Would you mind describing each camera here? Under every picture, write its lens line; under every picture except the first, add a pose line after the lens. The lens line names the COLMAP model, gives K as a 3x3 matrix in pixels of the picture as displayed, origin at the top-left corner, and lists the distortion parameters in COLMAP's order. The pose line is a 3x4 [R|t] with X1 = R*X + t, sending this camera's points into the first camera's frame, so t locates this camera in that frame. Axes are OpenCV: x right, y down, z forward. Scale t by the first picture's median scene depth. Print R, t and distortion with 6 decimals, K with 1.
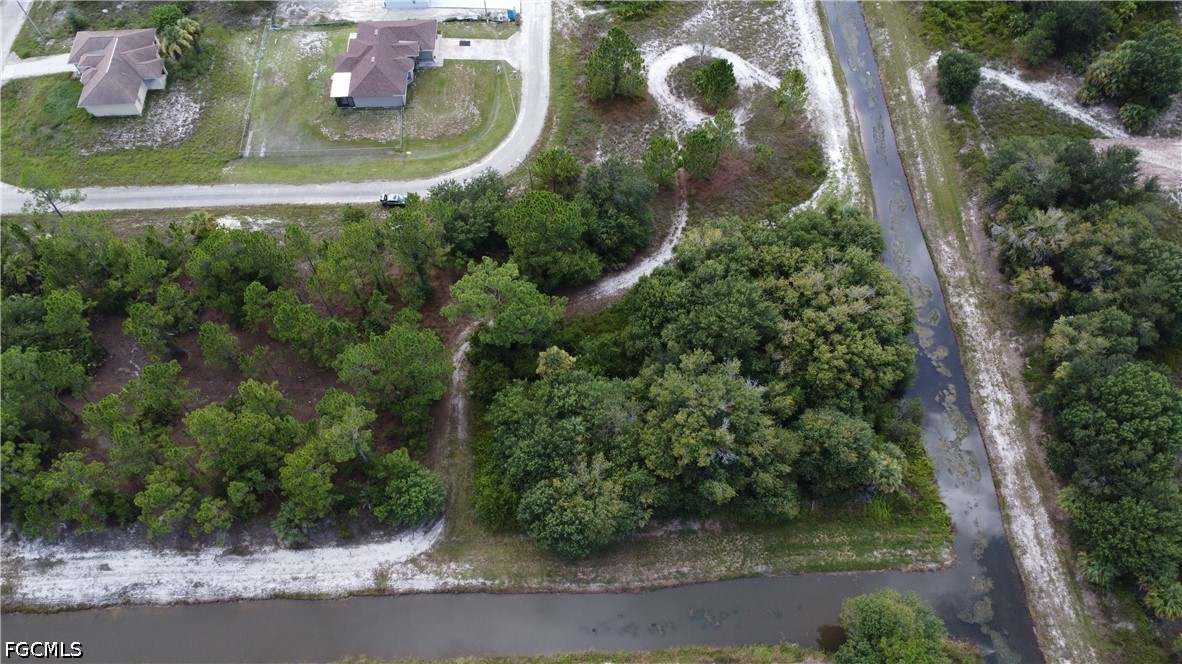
lens RADIAL K [[884.8, 0, 587.8], [0, 884.8, 333.5], [0, 0, 1]] dist [0.008929, -0.009957]
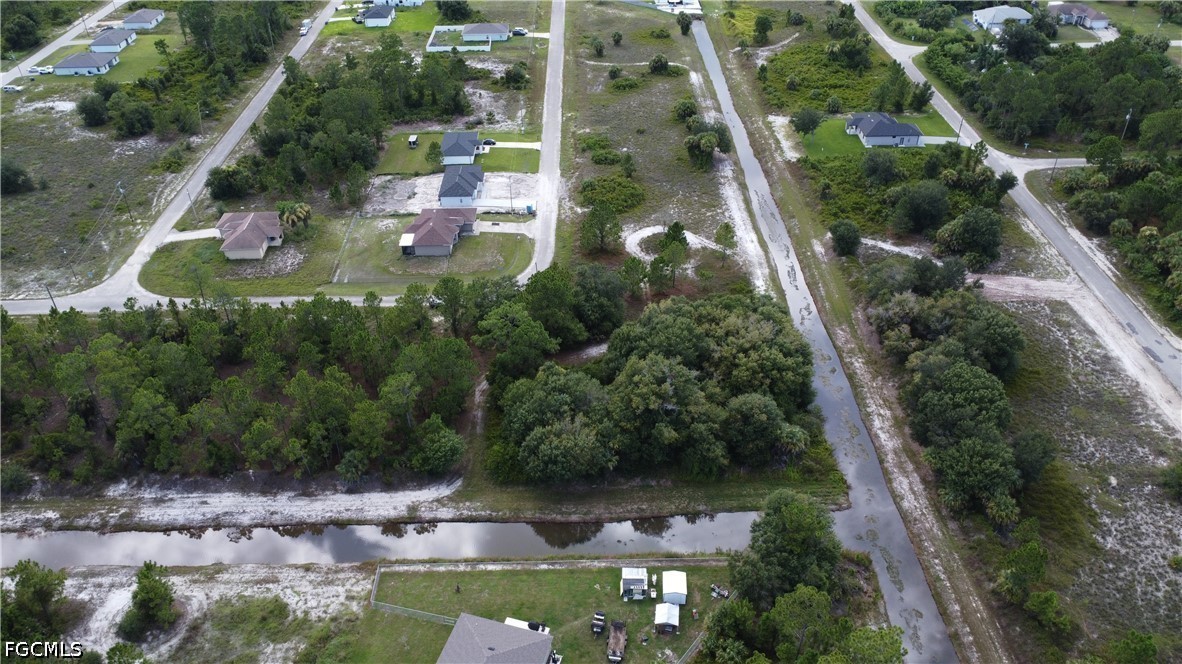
lens RADIAL K [[884.8, 0, 587.8], [0, 884.8, 333.5], [0, 0, 1]] dist [0.008929, -0.009957]
pose [[0.999824, 0.010888, -0.015261, 0.037835], [-0.016094, 0.915957, -0.400953, 0.482557], [0.009613, 0.401128, 0.915972, -0.265240]]
